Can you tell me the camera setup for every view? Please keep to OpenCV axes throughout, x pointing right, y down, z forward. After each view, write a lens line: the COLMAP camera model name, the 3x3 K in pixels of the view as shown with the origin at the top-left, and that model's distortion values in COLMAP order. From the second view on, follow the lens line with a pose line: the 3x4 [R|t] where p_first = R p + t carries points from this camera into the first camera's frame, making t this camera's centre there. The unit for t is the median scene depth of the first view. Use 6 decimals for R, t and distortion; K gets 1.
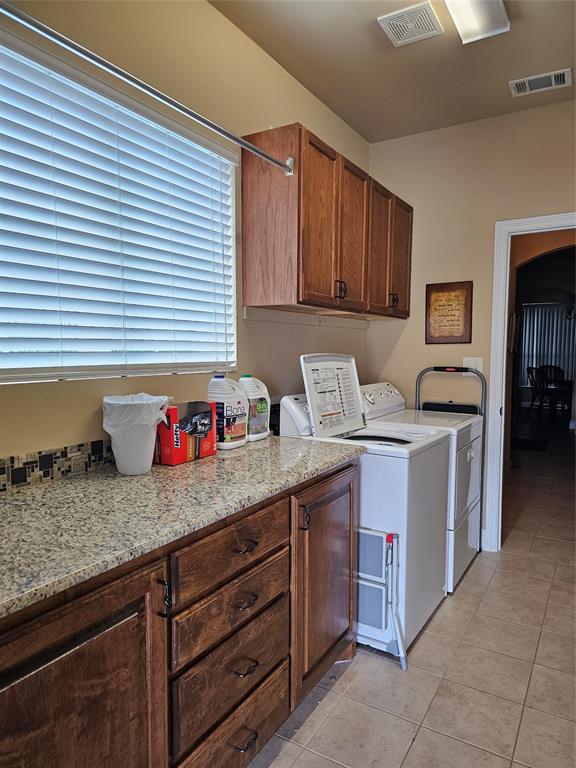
lens RADIAL K [[514.3, 0, 283.3], [0, 514.3, 381.3], [0, 0, 1]] dist [0.004734, -0.000255]
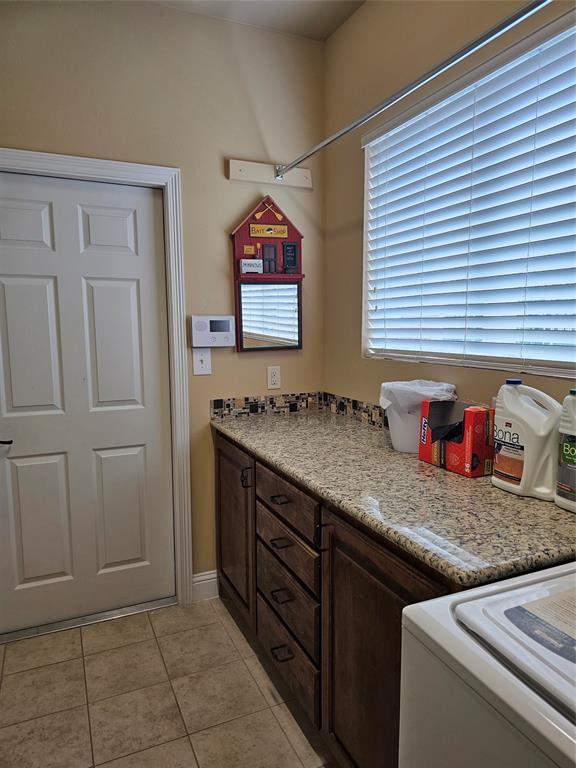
lens RADIAL K [[514.3, 0, 283.0], [0, 514.3, 387.8], [0, 0, 1]] dist [0.004734, -0.000255]
pose [[-0.569066, 0.111923, -0.814640, 0.750324], [-0.034644, 0.986551, 0.159742, -0.124667], [0.821562, 0.119126, -0.557535, 1.357062]]
